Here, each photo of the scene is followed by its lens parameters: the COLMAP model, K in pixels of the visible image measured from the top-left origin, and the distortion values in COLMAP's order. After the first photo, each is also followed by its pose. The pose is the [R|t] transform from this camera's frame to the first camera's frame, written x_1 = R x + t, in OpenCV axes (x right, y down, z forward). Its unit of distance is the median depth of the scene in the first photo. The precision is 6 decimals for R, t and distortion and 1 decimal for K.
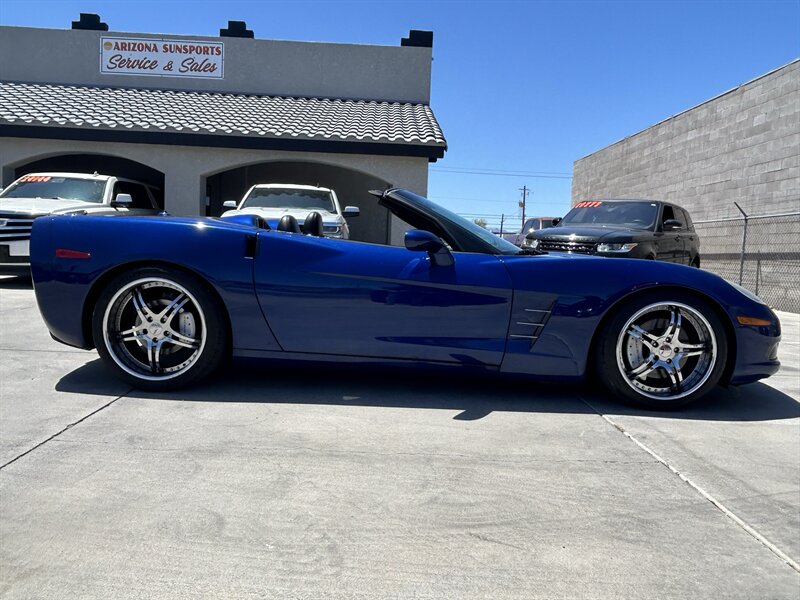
lens RADIAL K [[591.9, 0, 400.3], [0, 591.9, 297.4], [0, 0, 1]] dist [-0.000862, -0.013974]
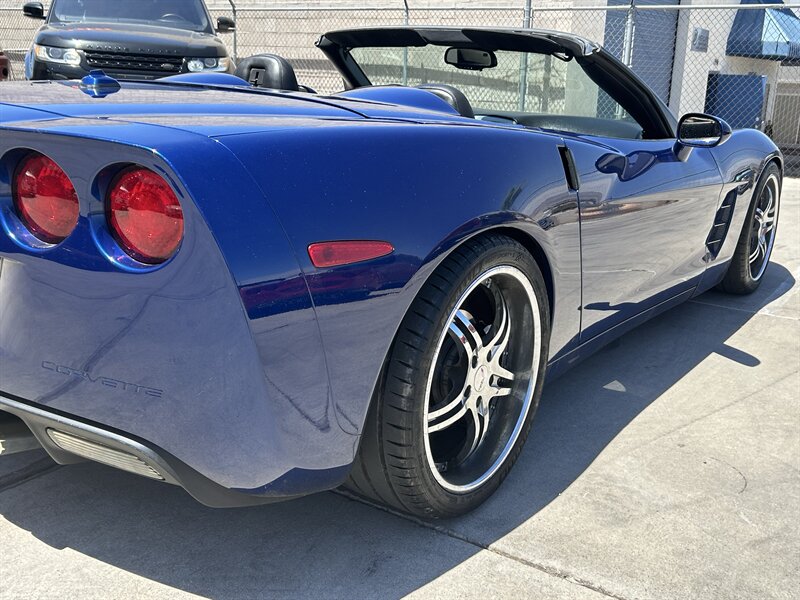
lens RADIAL K [[861.2, 0, 407.9], [0, 861.2, 310.1], [0, 0, 1]] dist [0.020912, 0.000000]
pose [[0.556211, -0.248050, 0.793158, -0.281395], [0.052903, 0.963048, 0.264082, -0.050736], [-0.829355, -0.104925, 0.548781, 0.206882]]
